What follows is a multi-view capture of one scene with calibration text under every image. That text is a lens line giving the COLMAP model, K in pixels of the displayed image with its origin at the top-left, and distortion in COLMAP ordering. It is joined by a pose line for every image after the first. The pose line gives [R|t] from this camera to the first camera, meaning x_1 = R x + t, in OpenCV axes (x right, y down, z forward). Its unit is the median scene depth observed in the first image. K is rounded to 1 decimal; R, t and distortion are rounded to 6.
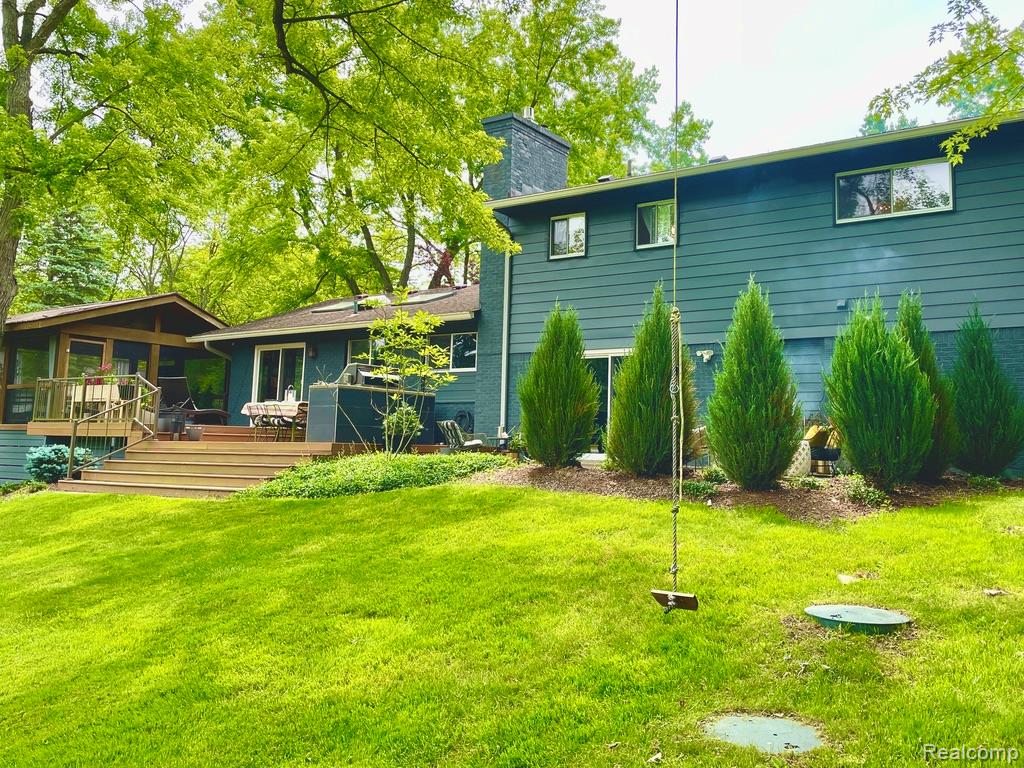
lens RADIAL K [[771.7, 0, 513.1], [0, 771.7, 382.0], [0, 0, 1]] dist [0.040948, -0.036672]
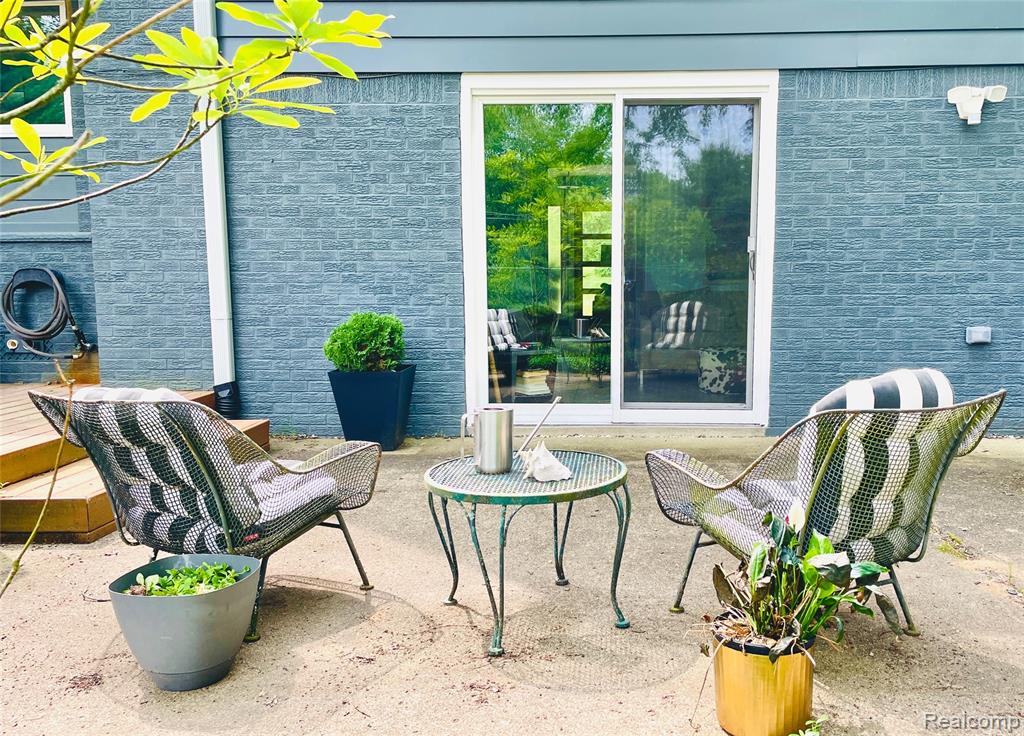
lens RADIAL K [[809.1, 0, 511.2], [0, 809.1, 373.8], [0, 0, 1]] dist [0.035741, -0.005605]
pose [[0.848245, -0.079667, 0.523577, -0.086462], [-0.023835, 0.981876, 0.188017, 0.014618], [-0.529067, -0.171964, 0.830973, 0.695923]]
